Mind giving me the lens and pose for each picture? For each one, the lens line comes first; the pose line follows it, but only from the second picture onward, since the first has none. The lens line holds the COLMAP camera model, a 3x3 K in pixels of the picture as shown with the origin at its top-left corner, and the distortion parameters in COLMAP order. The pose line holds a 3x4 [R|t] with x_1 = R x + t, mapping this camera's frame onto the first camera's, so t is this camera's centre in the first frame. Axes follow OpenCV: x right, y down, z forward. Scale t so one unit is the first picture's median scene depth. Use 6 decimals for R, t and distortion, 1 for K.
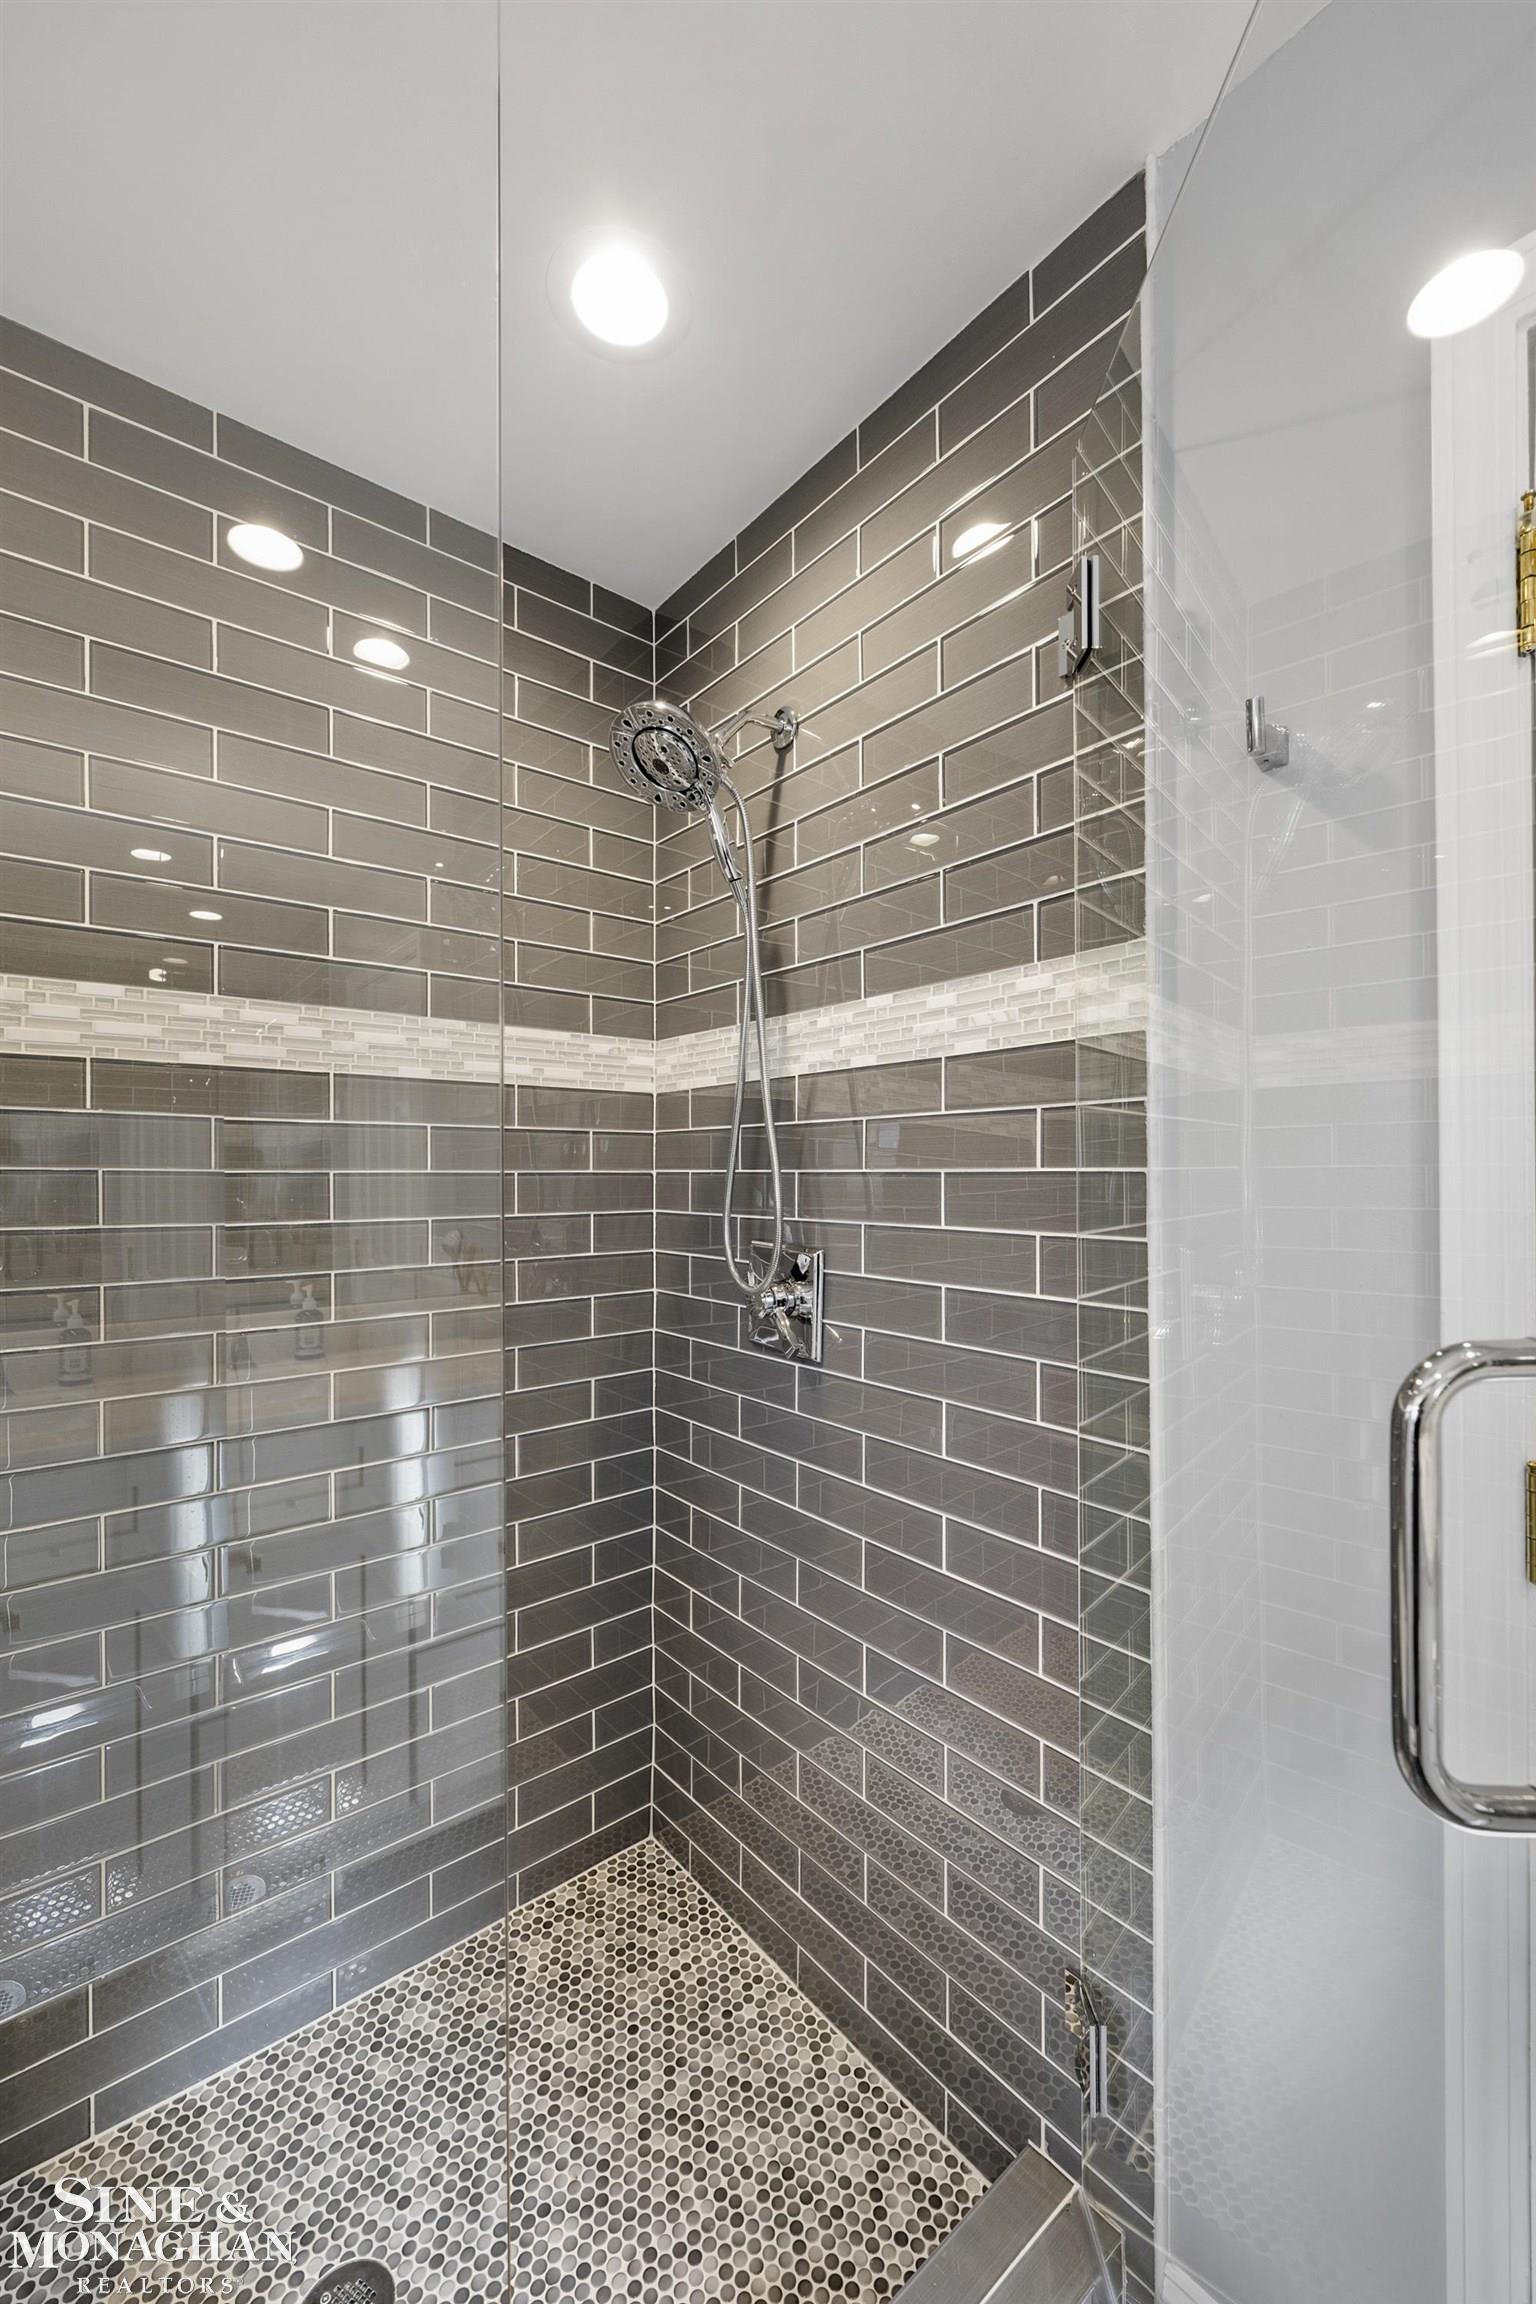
lens RADIAL K [[920.0, 0, 772.7], [0, 920.0, 1181.7], [0, 0, 1]] dist [-0.006071, -0.000244]
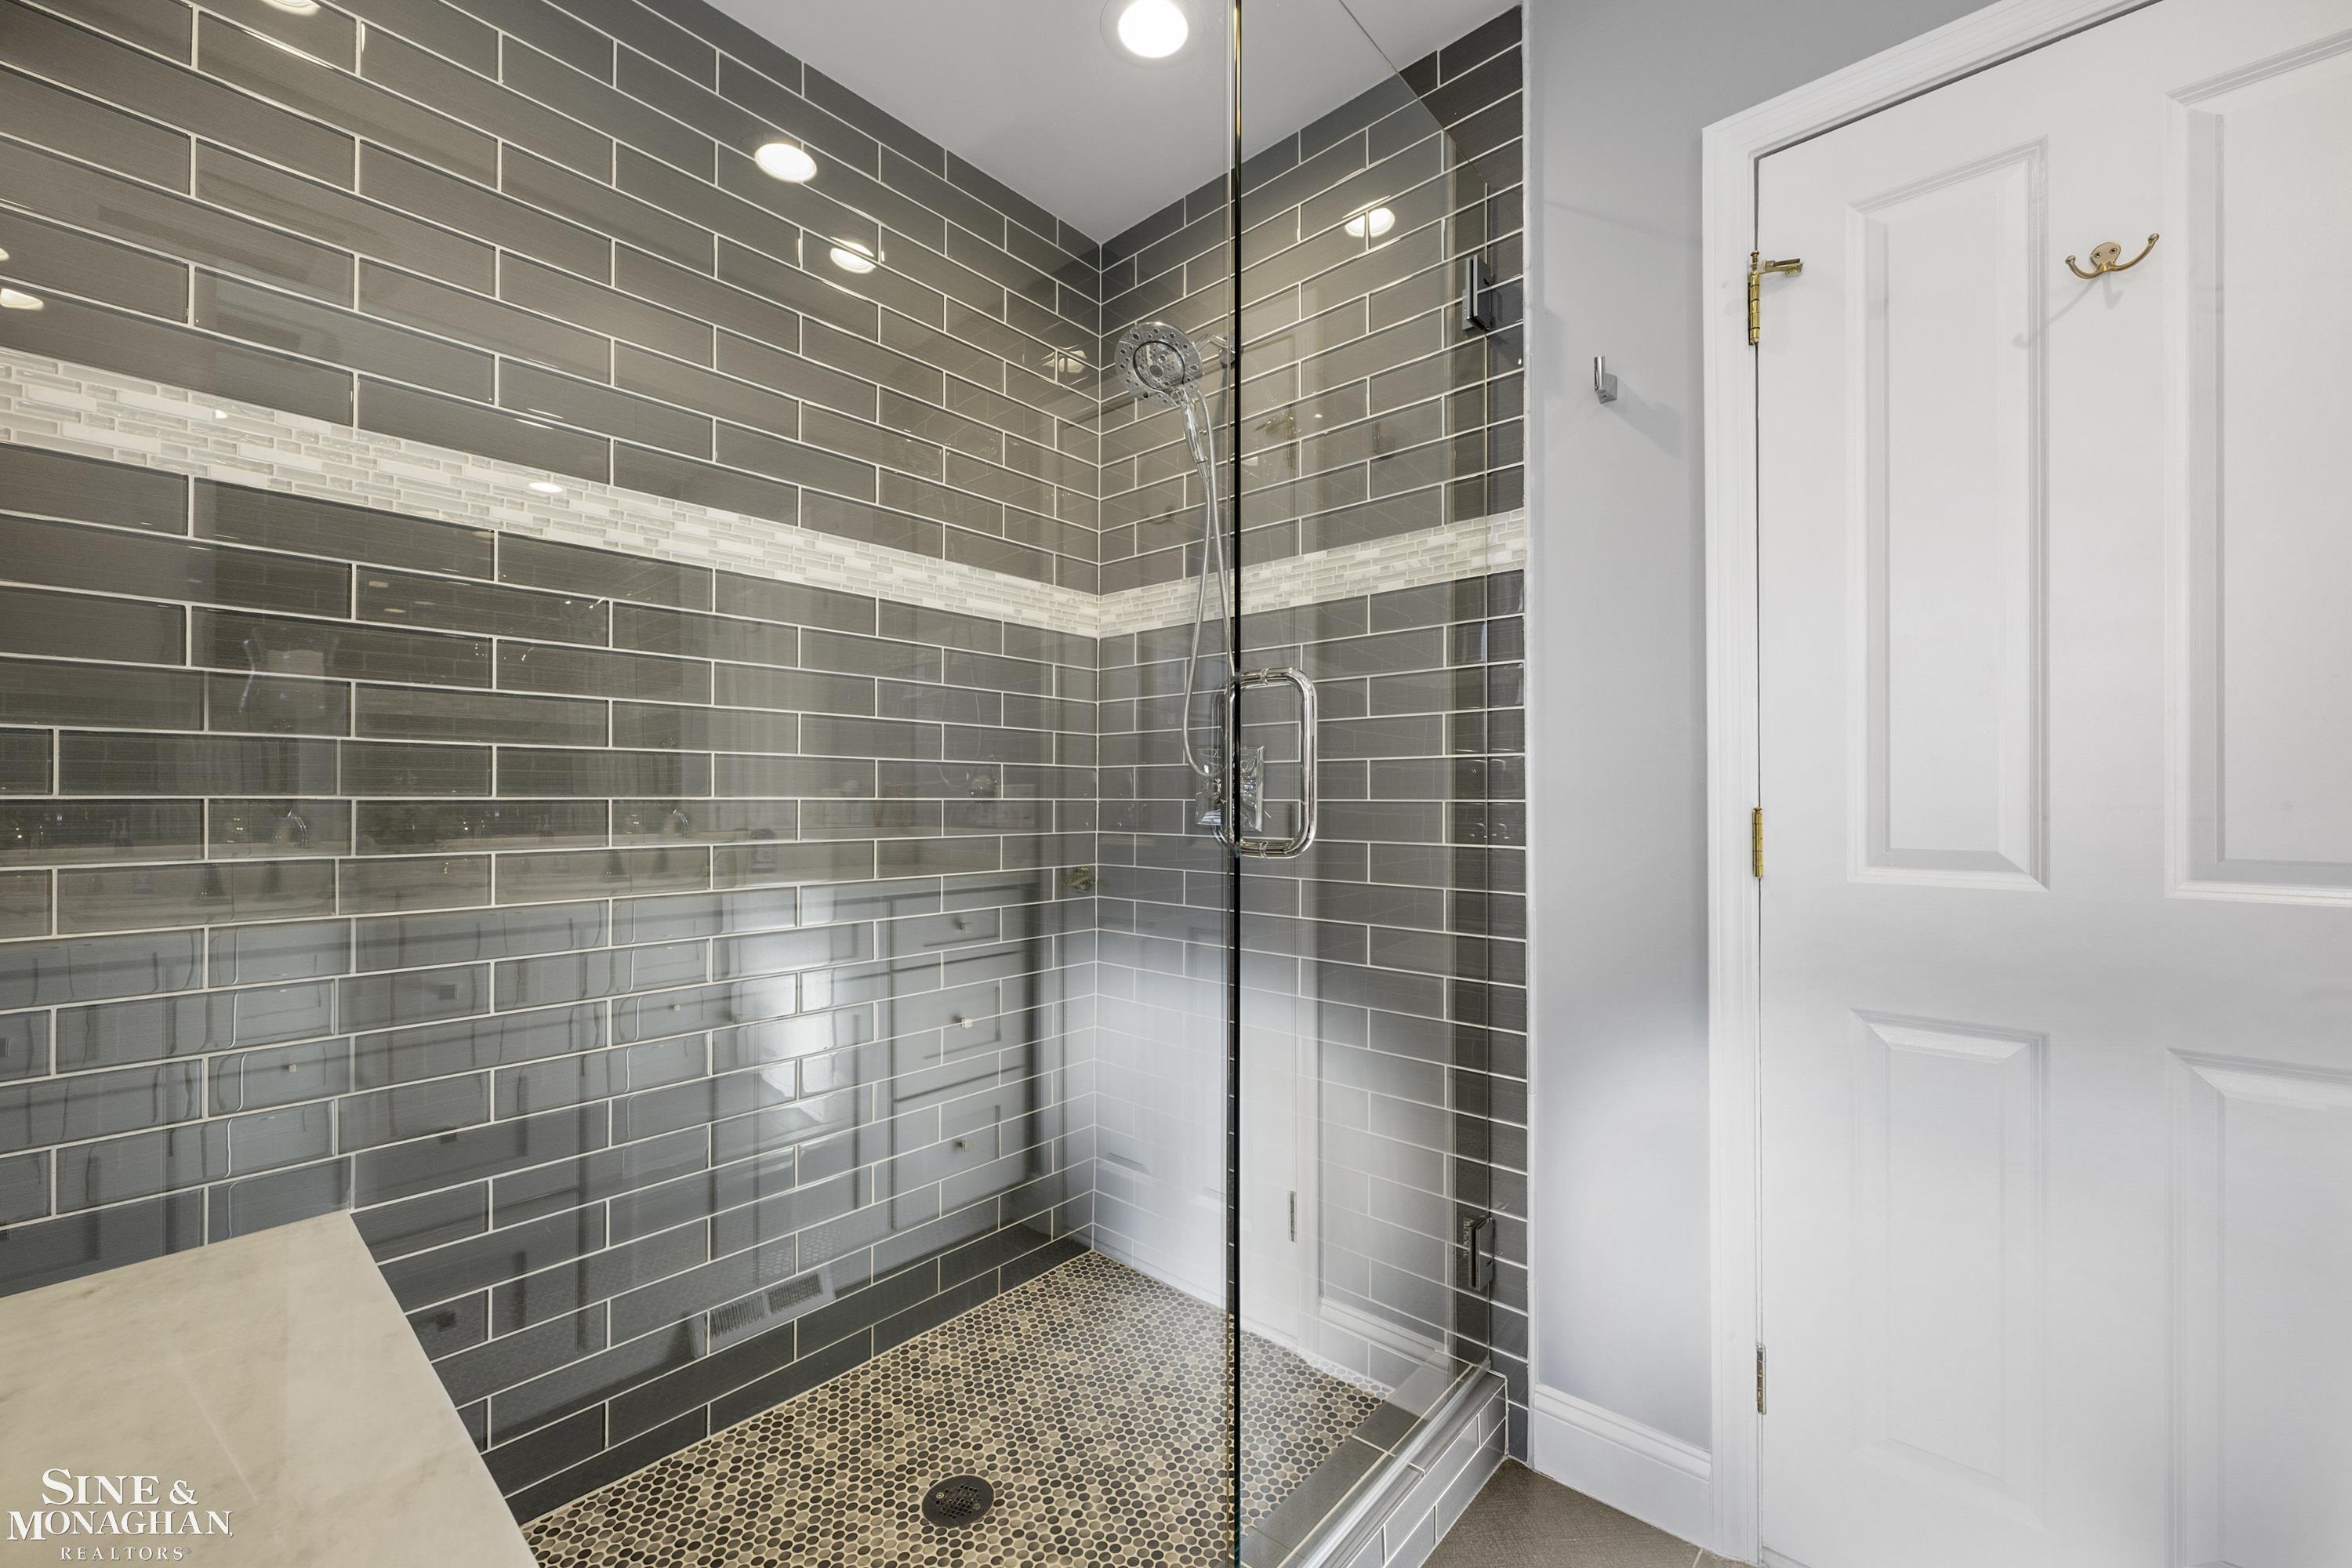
lens RADIAL K [[939.2, 0, 1166.2], [0, 939.2, 798.9], [0, 0, 1]] dist [-0.006071, -0.000244]
pose [[0.989692, 0.008069, 0.142985, -0.292768], [-0.006709, 0.999928, -0.009991, 0.173846], [-0.143055, 0.008928, 0.989674, -0.328139]]
